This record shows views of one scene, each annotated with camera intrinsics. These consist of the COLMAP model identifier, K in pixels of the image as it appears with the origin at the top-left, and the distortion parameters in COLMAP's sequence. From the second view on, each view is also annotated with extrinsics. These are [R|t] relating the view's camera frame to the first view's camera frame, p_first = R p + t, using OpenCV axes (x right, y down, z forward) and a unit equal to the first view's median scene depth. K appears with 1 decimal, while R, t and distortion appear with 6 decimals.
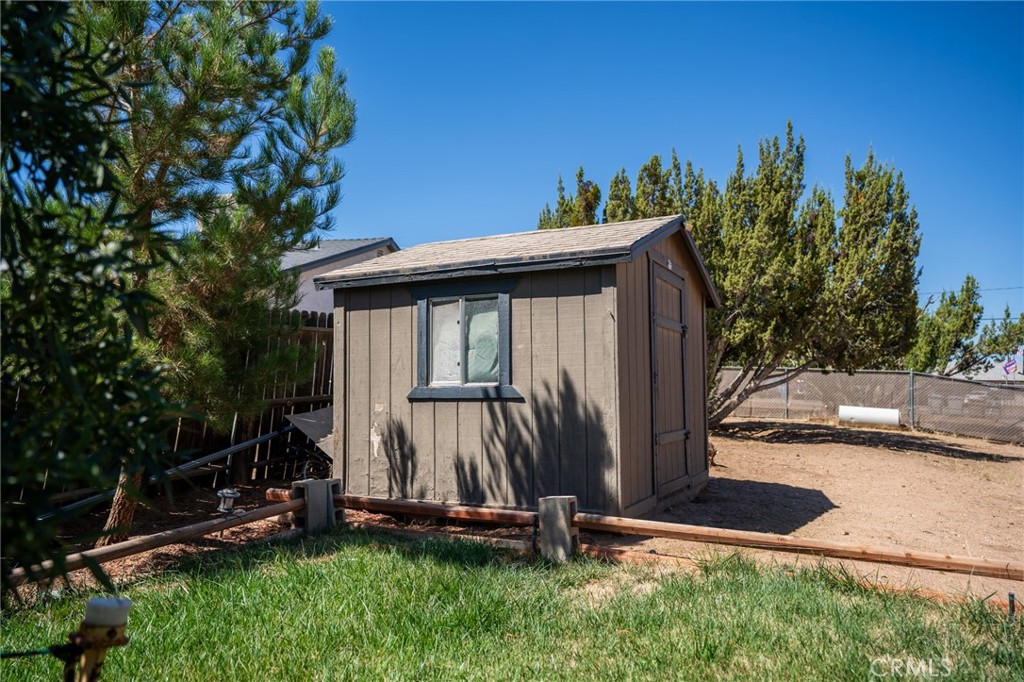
lens RADIAL K [[763.7, 0, 512.0], [0, 763.7, 341.0], [0, 0, 1]] dist [0.011002, 0.007114]
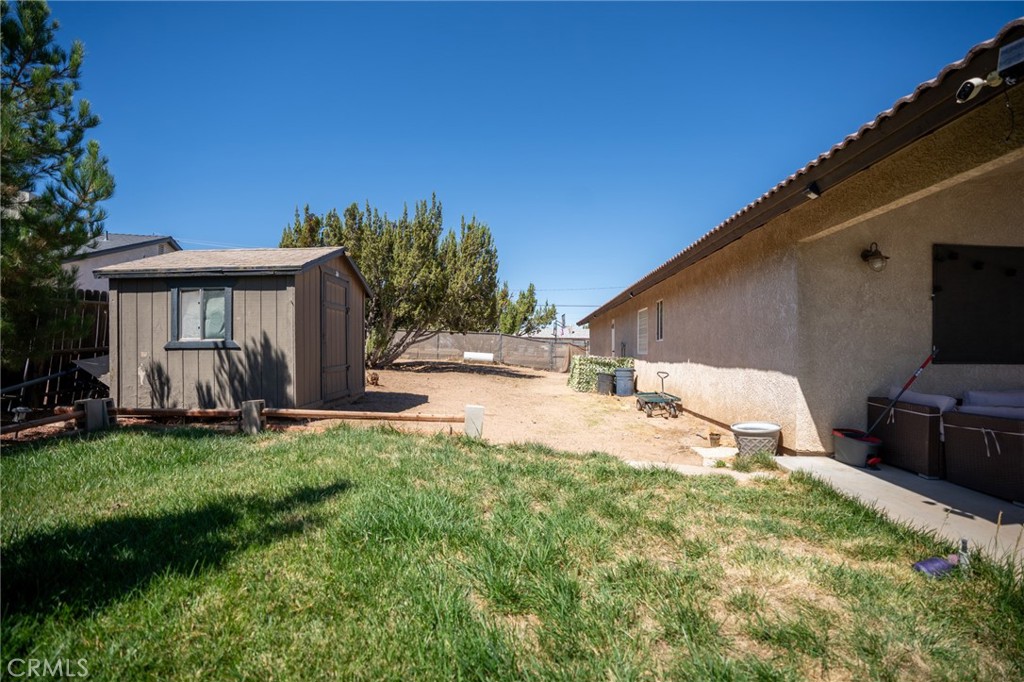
lens RADIAL K [[485.6, 0, 512.3], [0, 485.6, 337.0], [0, 0, 1]] dist [-0.053765, 0.023771]
pose [[0.900218, 0.003308, 0.435427, 0.094659], [-0.025384, 0.998669, 0.044892, -0.014069], [-0.434699, -0.051465, 0.899104, -0.245638]]
